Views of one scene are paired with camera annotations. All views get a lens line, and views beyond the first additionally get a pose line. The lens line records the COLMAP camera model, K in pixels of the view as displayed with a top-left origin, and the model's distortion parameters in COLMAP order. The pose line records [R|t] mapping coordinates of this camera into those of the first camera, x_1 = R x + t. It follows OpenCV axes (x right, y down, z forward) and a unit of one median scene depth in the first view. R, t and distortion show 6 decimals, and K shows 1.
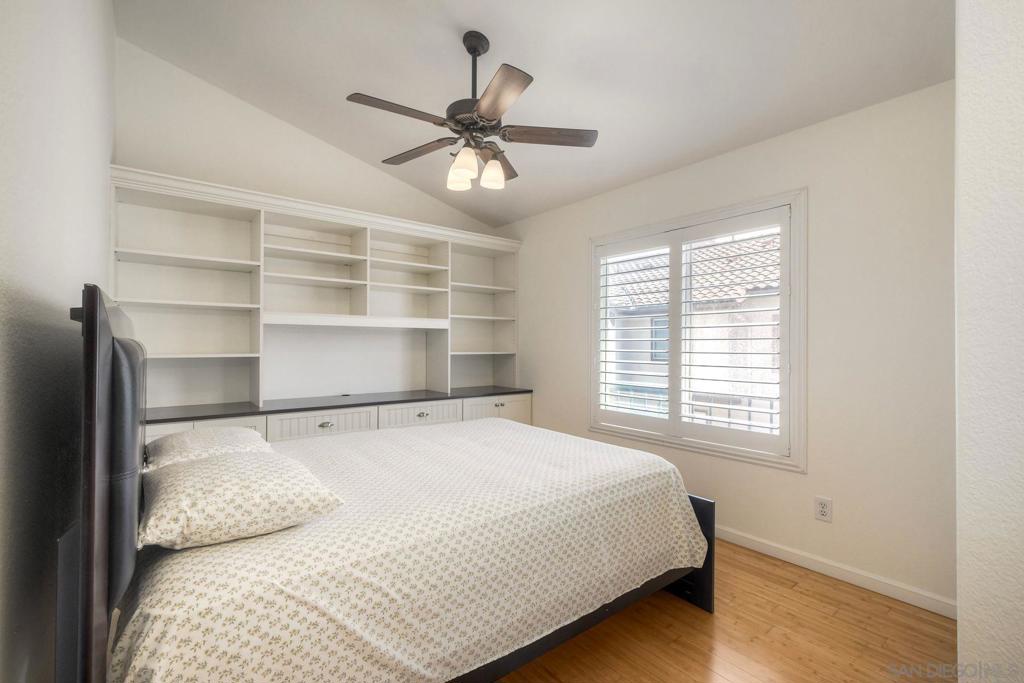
lens RADIAL K [[455.9, 0, 514.0], [0, 455.9, 343.3], [0, 0, 1]] dist [0.012957, -0.000074]
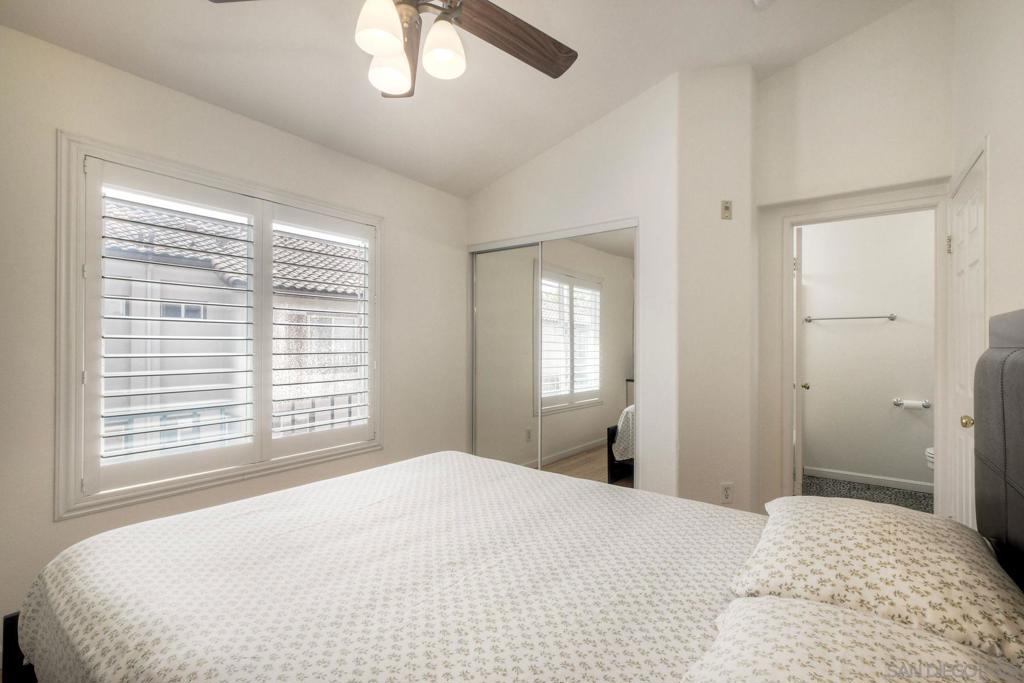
lens RADIAL K [[455.9, 0, 514.0], [0, 455.9, 343.3], [0, 0, 1]] dist [0.012957, -0.000074]
pose [[-0.271878, -0.003838, 0.962324, -0.592593], [-0.011026, 0.999939, 0.000873, -0.007848], [-0.962269, -0.010374, -0.271904, 0.887534]]
